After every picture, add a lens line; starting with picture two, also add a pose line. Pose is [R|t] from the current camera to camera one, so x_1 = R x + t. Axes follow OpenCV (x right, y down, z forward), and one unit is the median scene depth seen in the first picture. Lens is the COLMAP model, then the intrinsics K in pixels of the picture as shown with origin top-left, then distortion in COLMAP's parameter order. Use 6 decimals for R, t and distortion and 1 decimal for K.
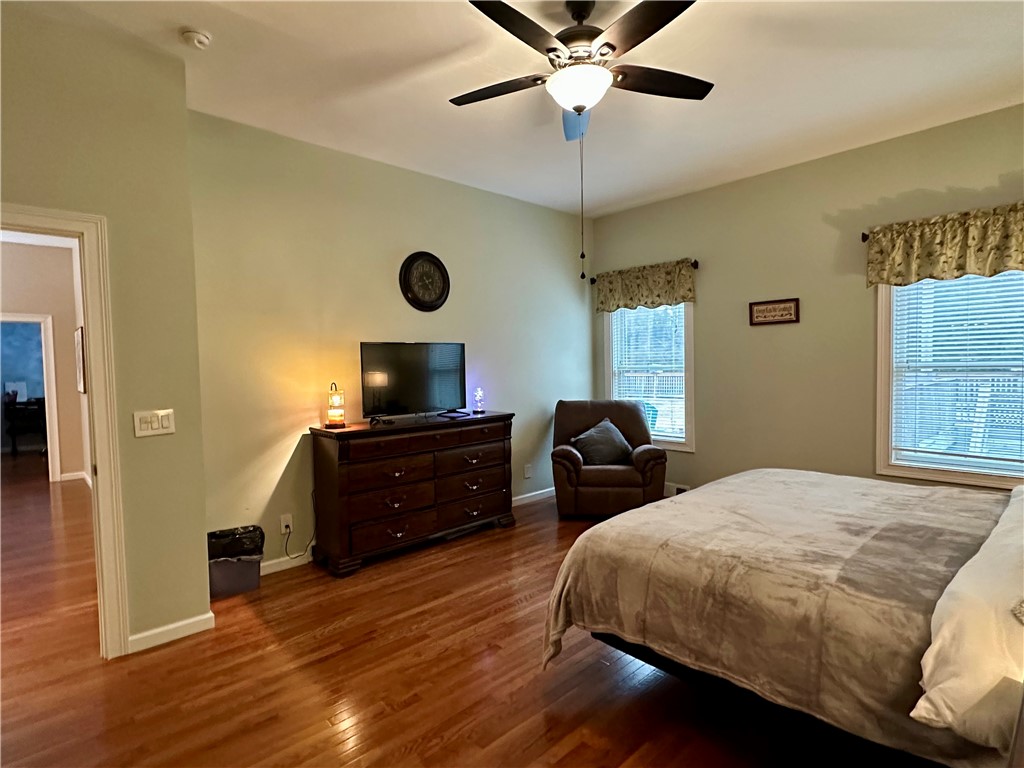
lens RADIAL K [[526.2, 0, 513.0], [0, 526.2, 386.2], [0, 0, 1]] dist [-0.001130, 0.000383]
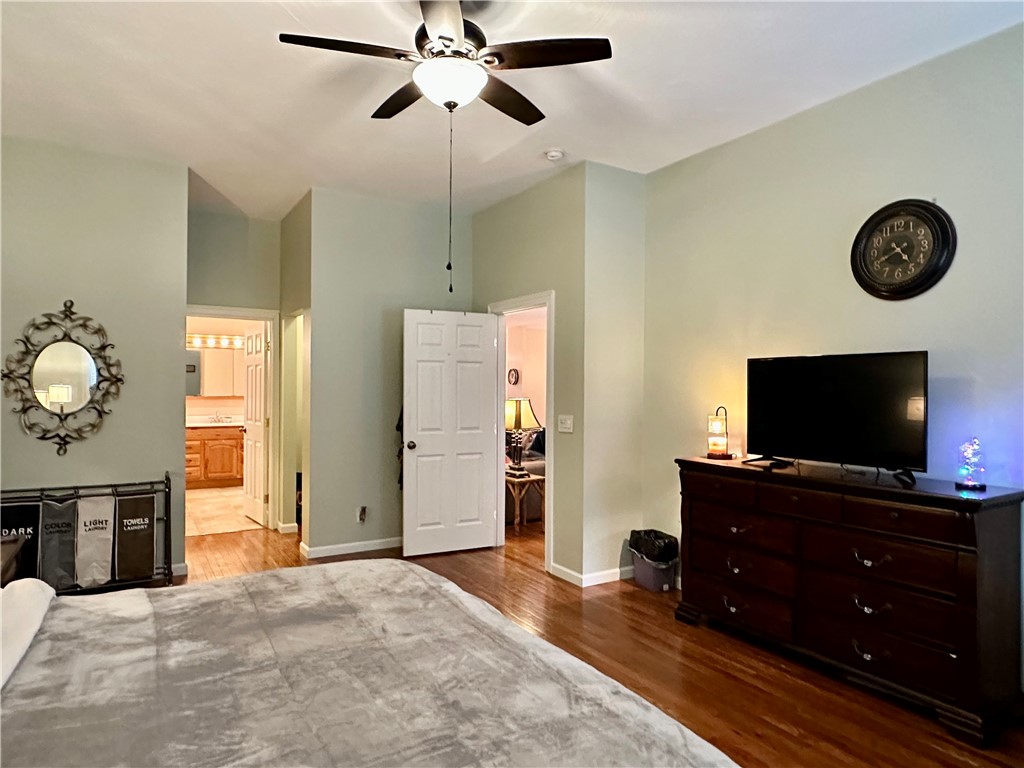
lens RADIAL K [[625.9, 0, 512.0], [0, 625.9, 384.0], [0, 0, 1]] dist [-0.001336, 0.000873]
pose [[-0.199763, 0.012220, -0.979768, 0.675078], [-0.043070, 0.998846, 0.021239, -0.046367], [0.978897, 0.046441, -0.199007, 0.780338]]
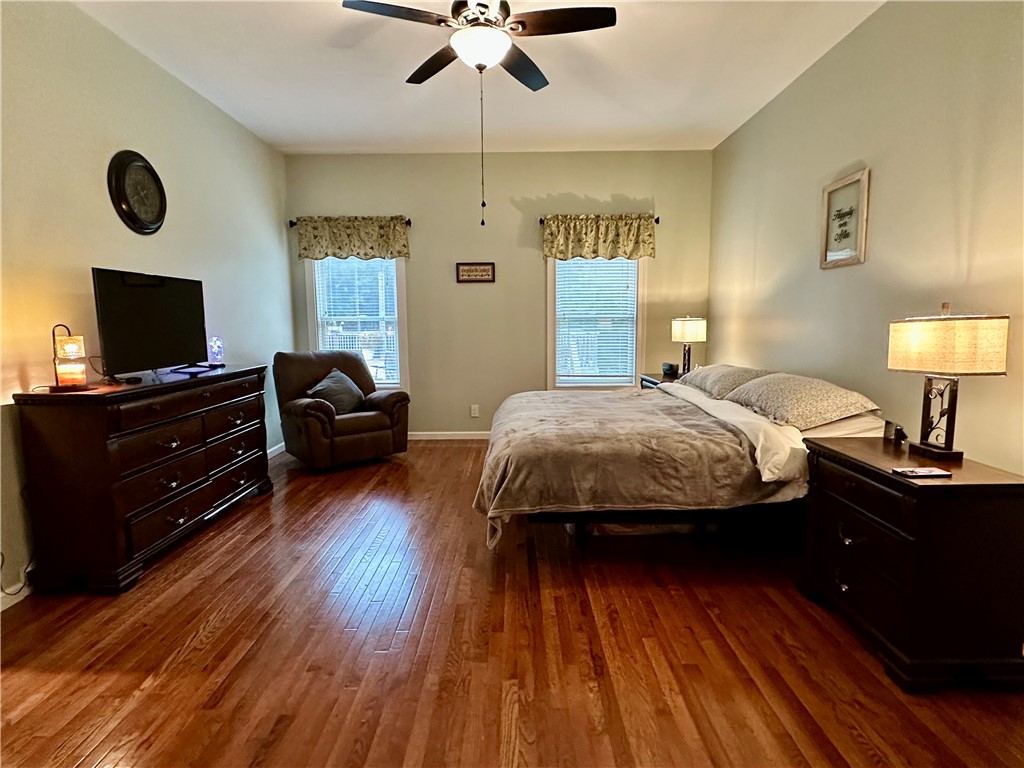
lens RADIAL K [[526.2, 0, 513.0], [0, 526.2, 386.2], [0, 0, 1]] dist [-0.001130, 0.000383]
pose [[0.689550, -0.075746, 0.720266, -0.390076], [0.024782, 0.996401, 0.081061, 0.028496], [-0.723814, -0.038046, 0.688946, 0.099621]]
